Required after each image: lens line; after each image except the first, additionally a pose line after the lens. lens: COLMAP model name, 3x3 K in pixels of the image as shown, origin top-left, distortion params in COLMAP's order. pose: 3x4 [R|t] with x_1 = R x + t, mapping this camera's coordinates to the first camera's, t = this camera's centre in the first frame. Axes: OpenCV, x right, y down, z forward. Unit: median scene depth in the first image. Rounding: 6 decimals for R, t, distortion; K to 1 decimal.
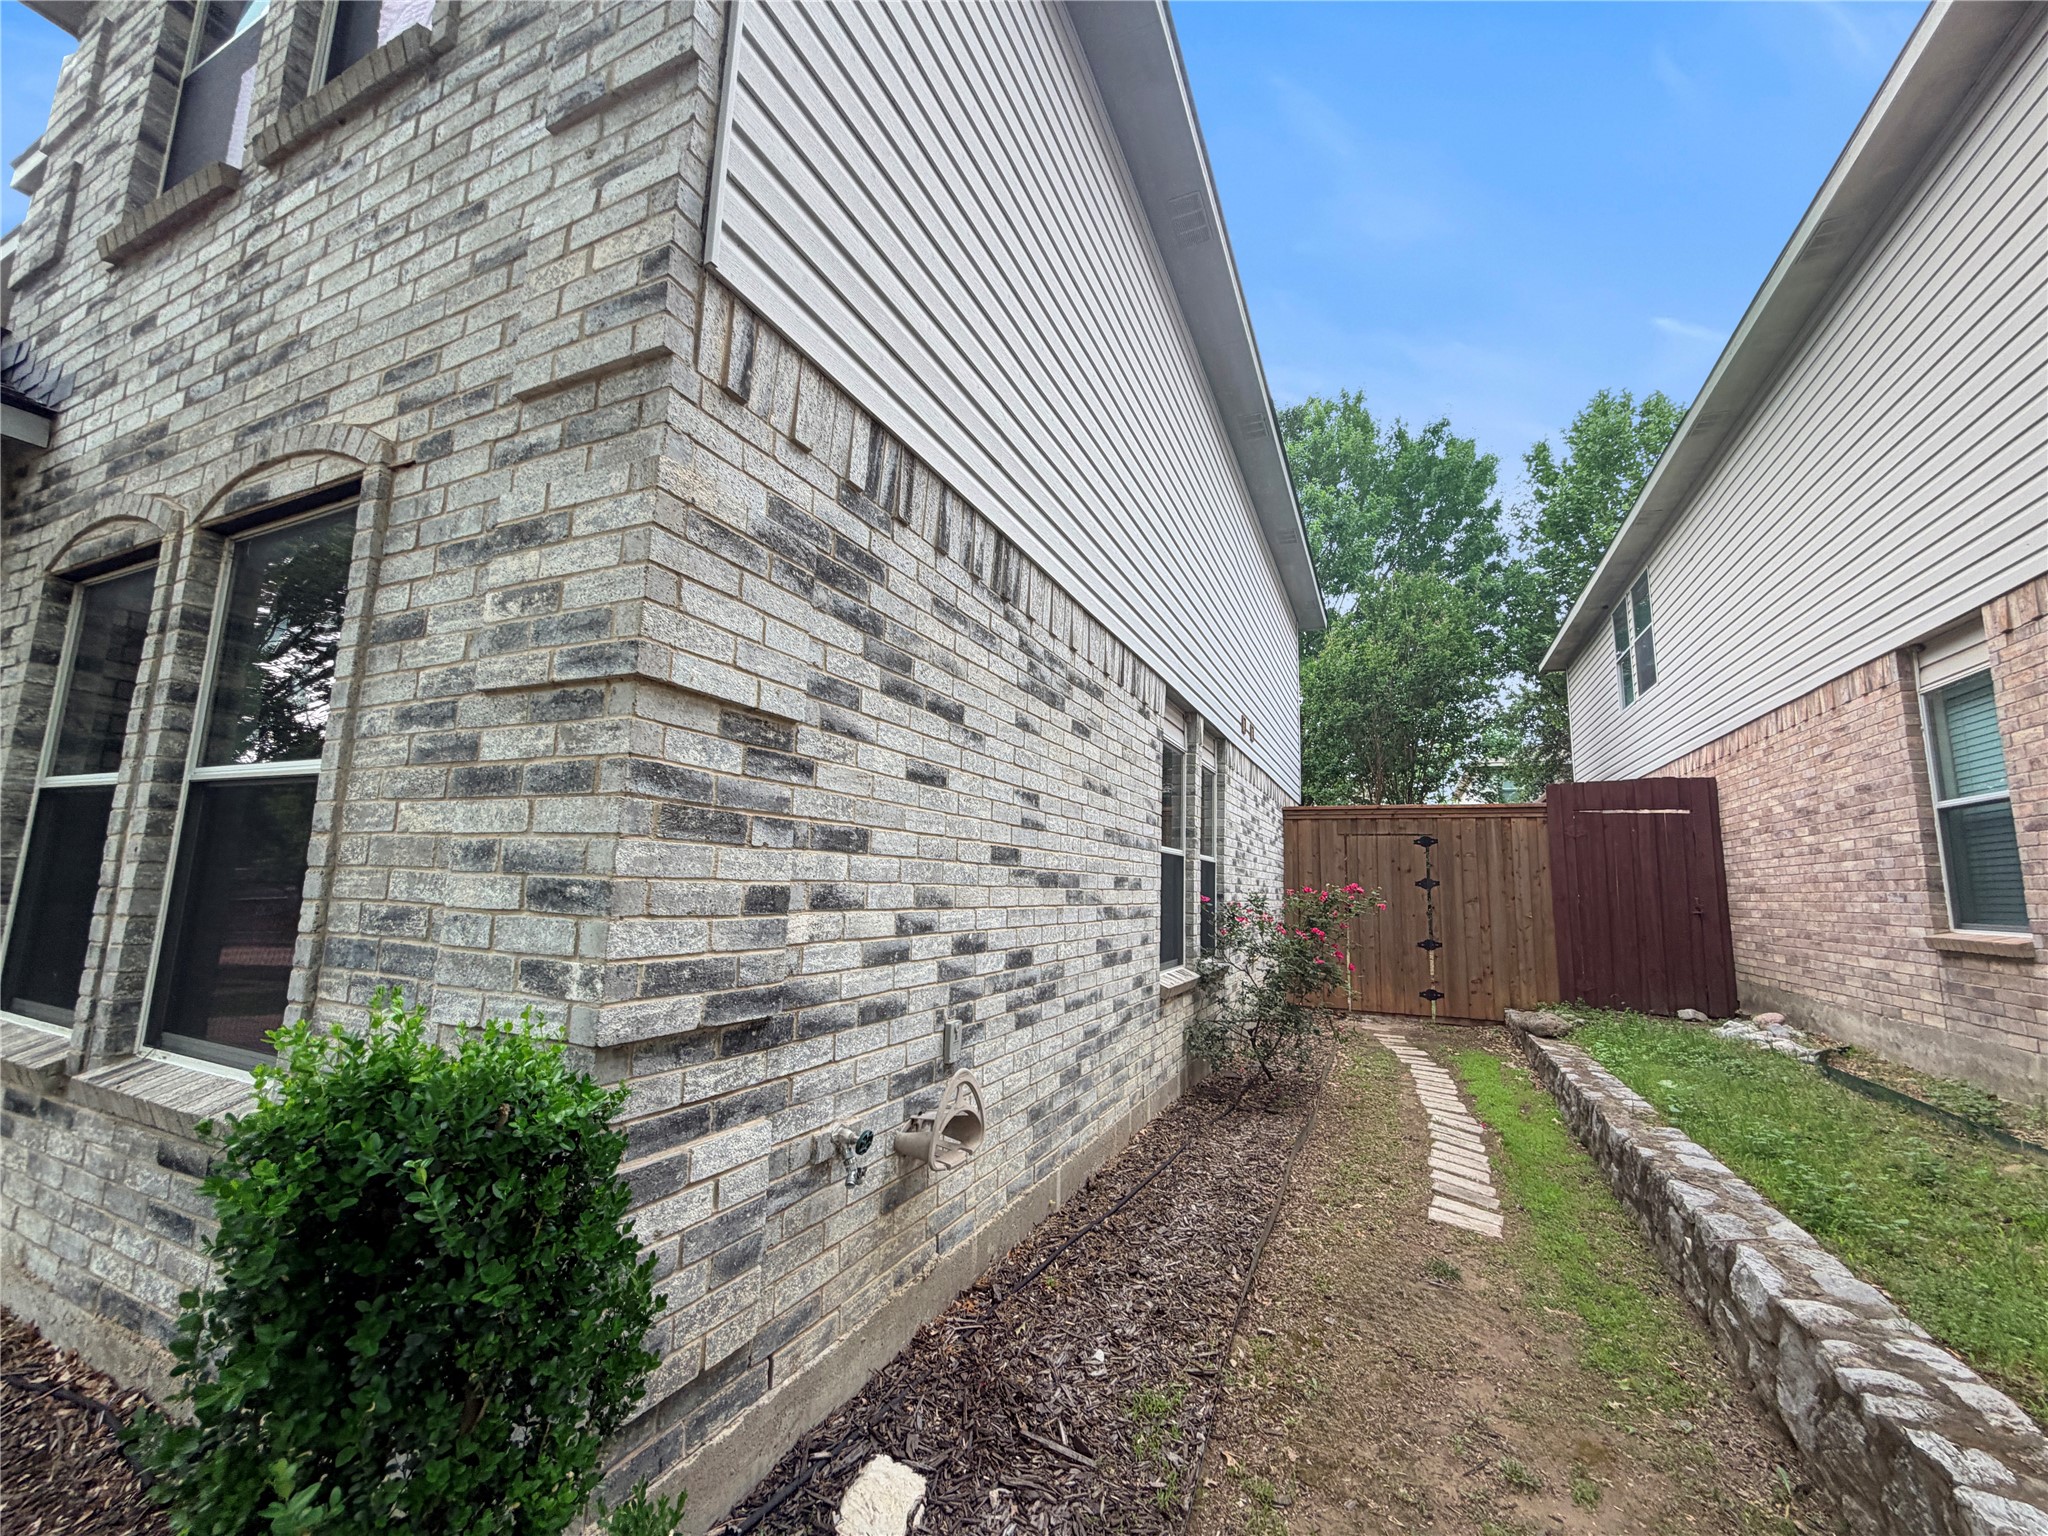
lens RADIAL K [[821.6, 0, 1019.8], [0, 821.6, 760.7], [0, 0, 1]] dist [-0.000171, -0.007452]
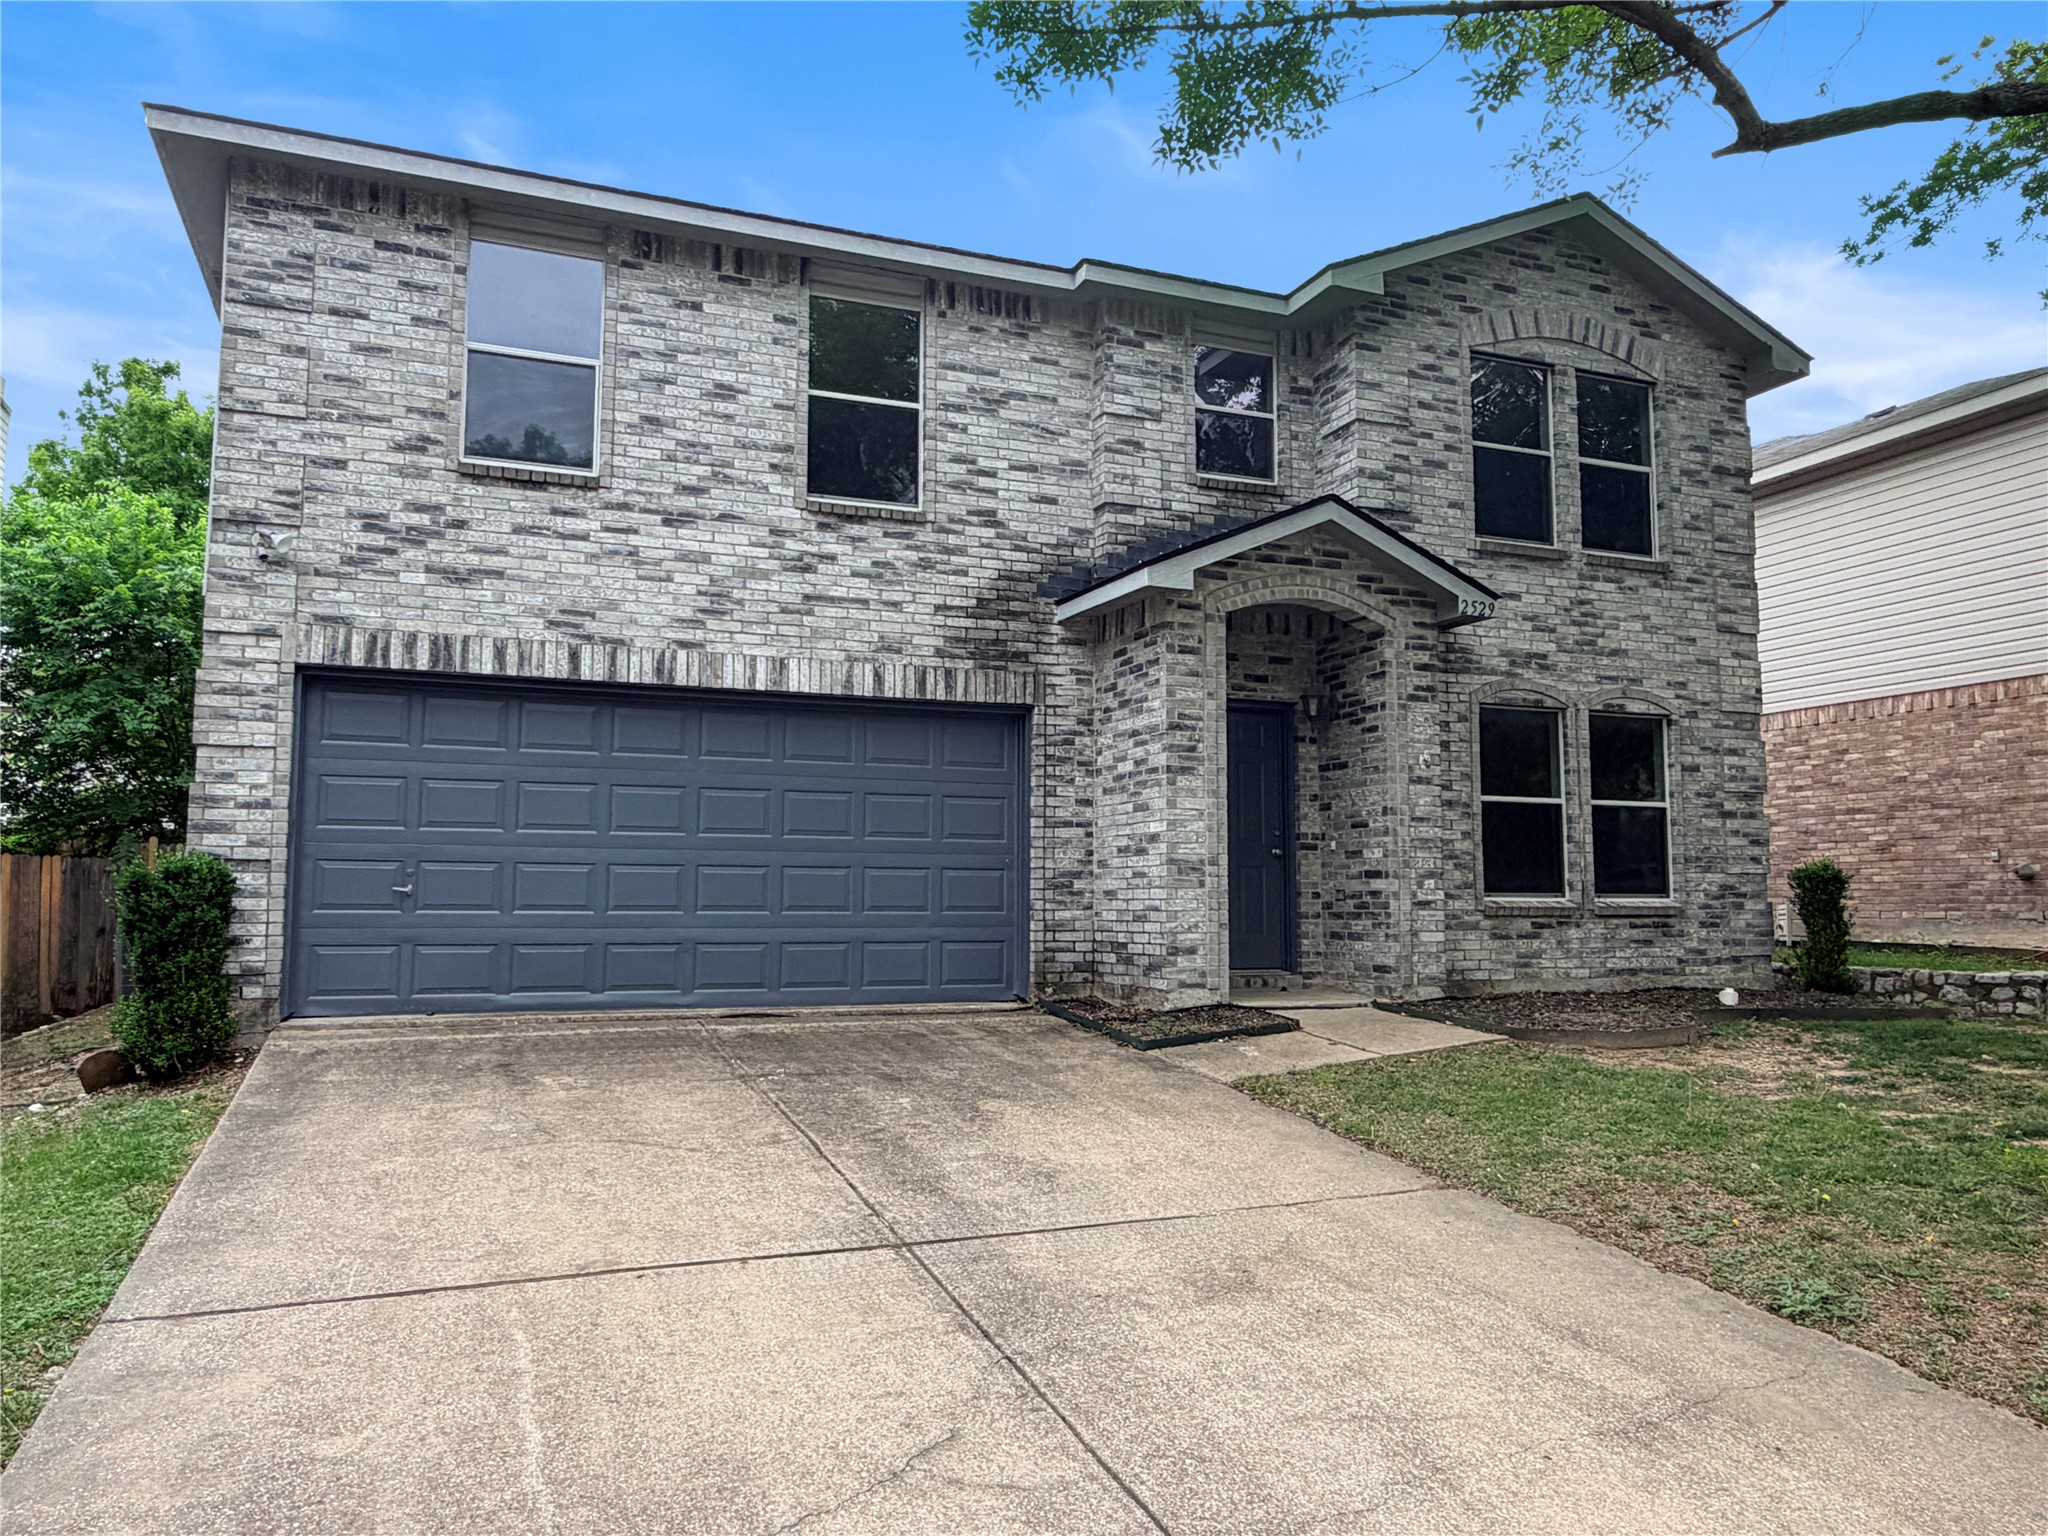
lens RADIAL K [[1434.7, 0, 1024.0], [0, 1434.7, 768.0], [0, 0, 1]] dist [0.010163, 0.006846]
pose [[0.686404, 0.038163, 0.726218, -2.642520], [-0.089477, 0.995466, 0.032259, -0.038917], [-0.721695, -0.087123, 0.686707, -0.428560]]
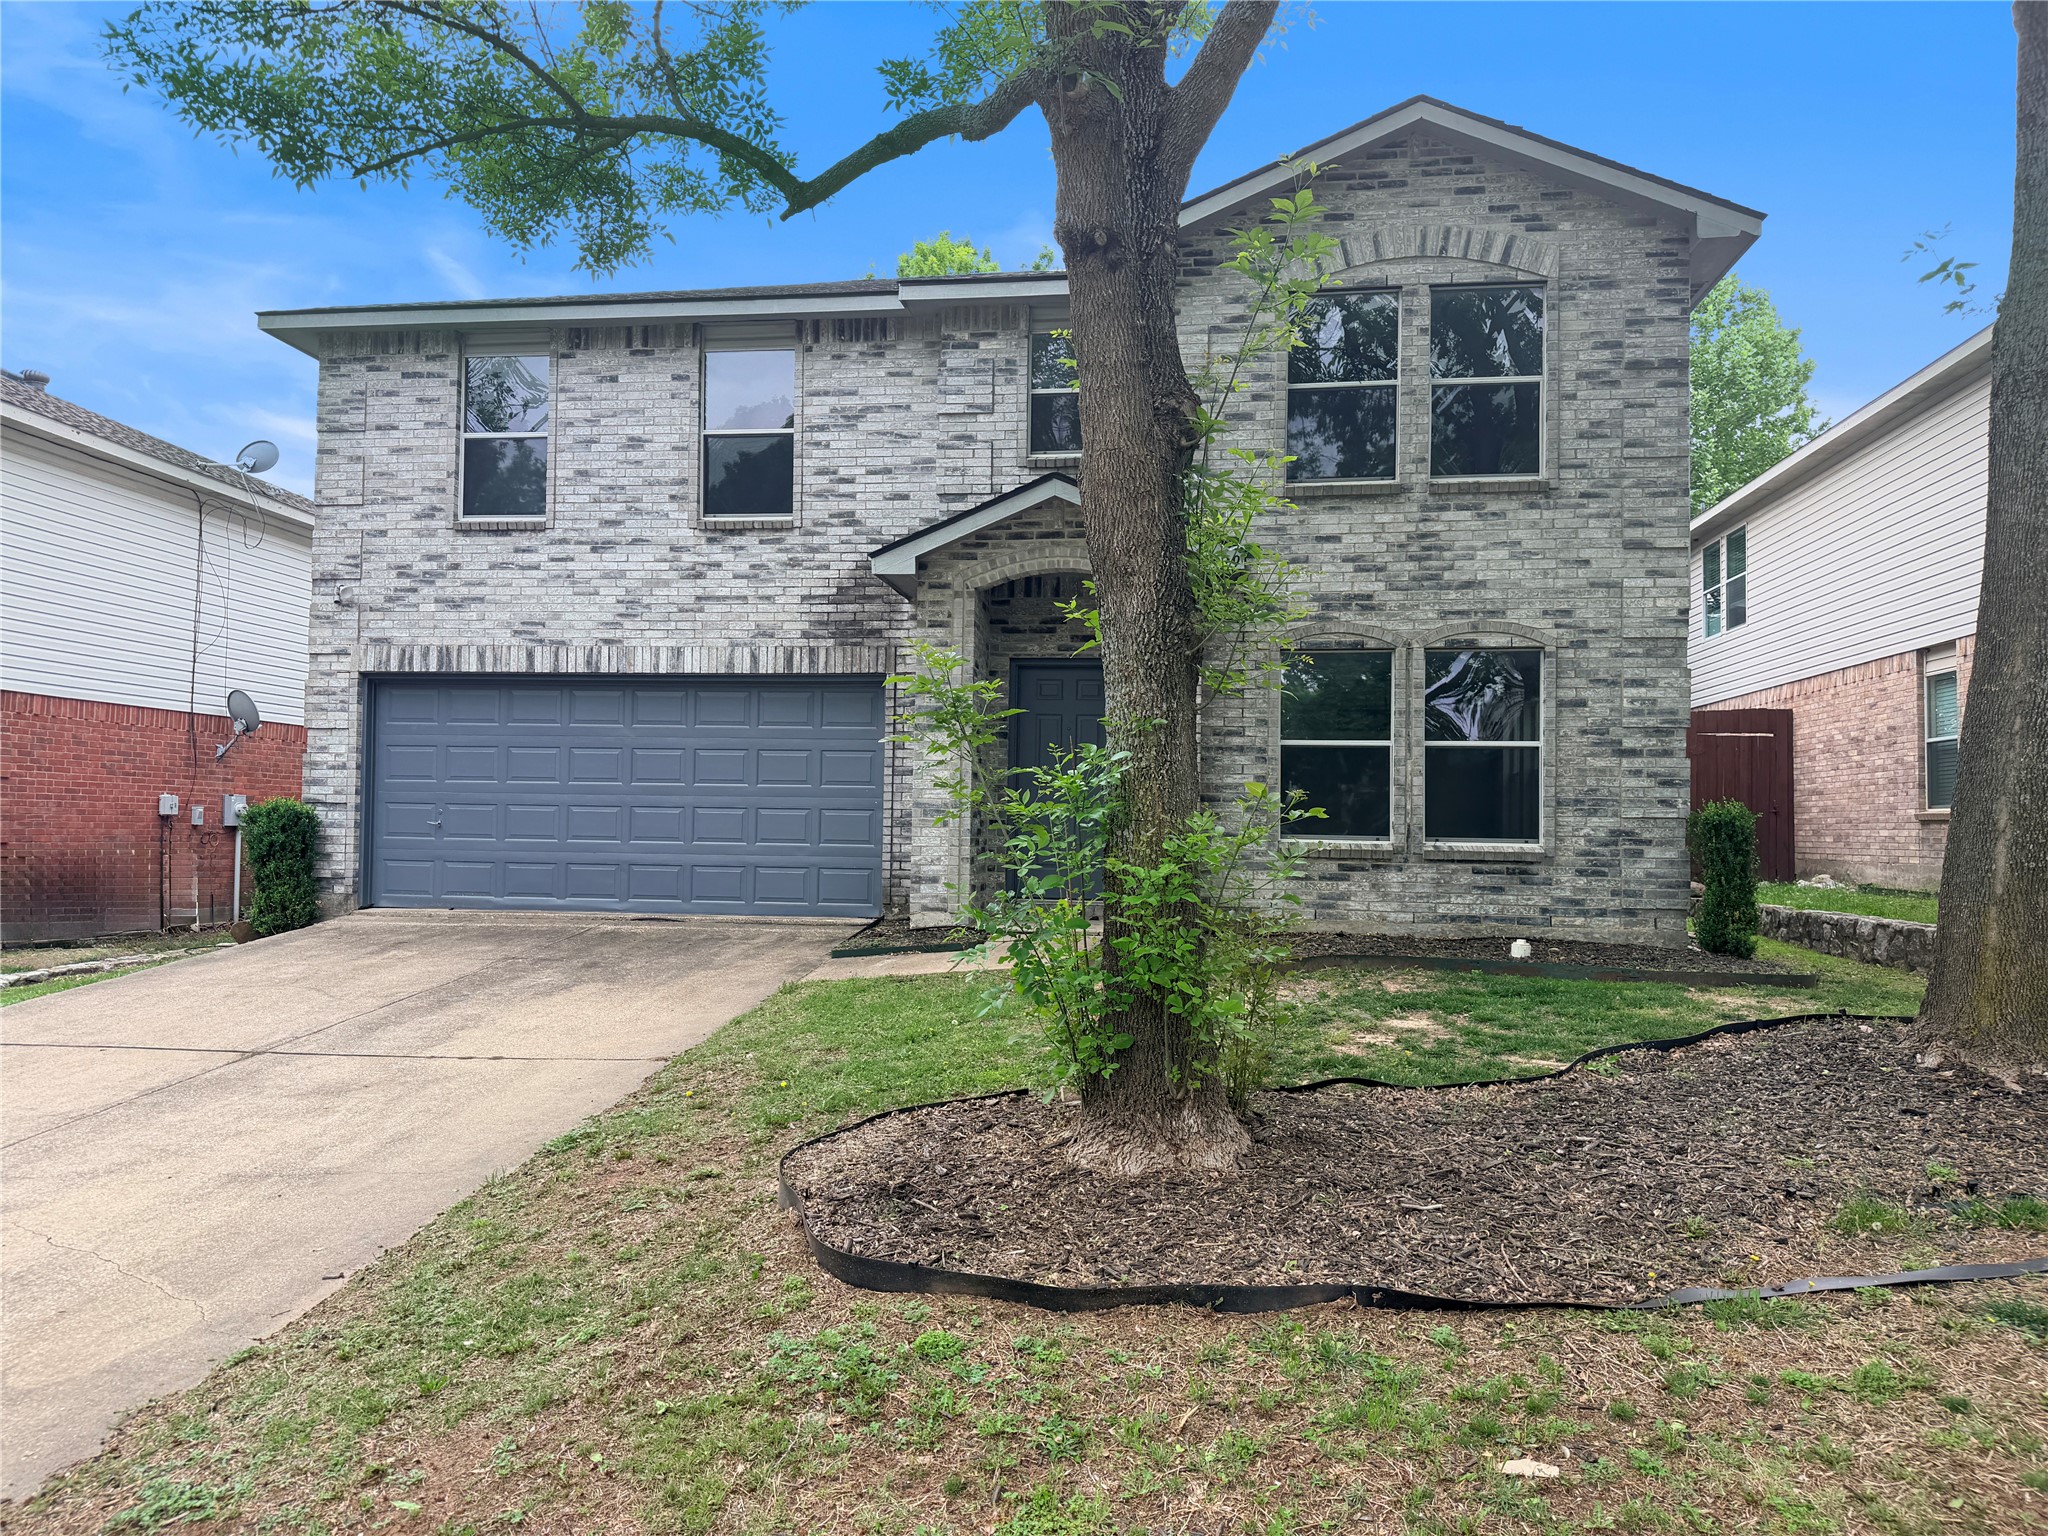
lens RADIAL K [[1404.6, 0, 1021.9], [0, 1404.6, 780.7], [0, 0, 1]] dist [0.177780, -0.321235]
pose [[0.955976, -0.007726, 0.293342, -1.651971], [-0.028677, 0.992409, 0.119593, -0.173456], [-0.292040, -0.122741, 0.948498, -1.380355]]
